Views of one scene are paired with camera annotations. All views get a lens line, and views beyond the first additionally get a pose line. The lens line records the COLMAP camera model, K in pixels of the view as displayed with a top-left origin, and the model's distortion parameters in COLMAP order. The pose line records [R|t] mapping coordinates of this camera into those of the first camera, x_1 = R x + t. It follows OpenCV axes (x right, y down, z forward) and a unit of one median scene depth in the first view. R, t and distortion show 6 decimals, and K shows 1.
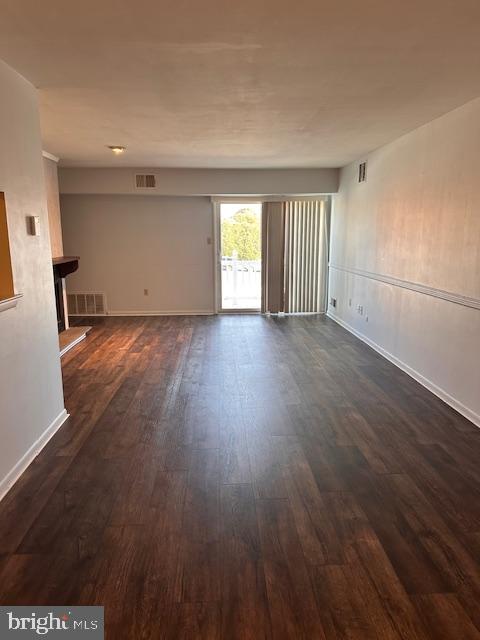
lens RADIAL K [[446.4, 0, 249.9], [0, 446.4, 315.6], [0, 0, 1]] dist [0.021661, -0.008102]
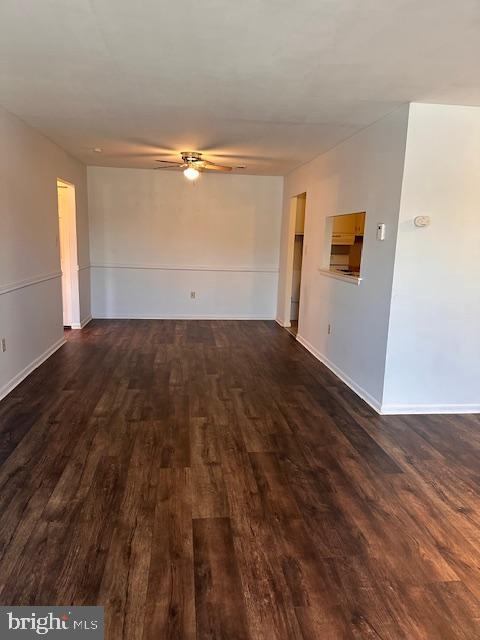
lens RADIAL K [[446.4, 0, 249.9], [0, 446.4, 315.6], [0, 0, 1]] dist [0.021661, -0.008102]
pose [[-0.996444, -0.020732, -0.081667, -0.007943], [-0.047799, 0.937285, 0.345270, -0.213338], [0.069387, 0.347946, -0.934943, 1.178522]]
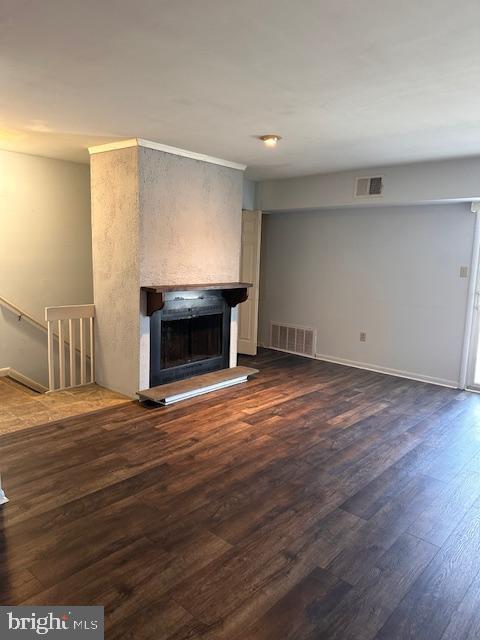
lens RADIAL K [[440.6, 0, 240.0], [0, 440.6, 320.0], [0, 0, 1]] dist [0.082957, -0.084920]
pose [[0.690742, 0.130504, -0.711227, 0.202498], [-0.162795, 0.986394, 0.022889, -0.087983], [0.704538, 0.099974, 0.702589, 0.460257]]
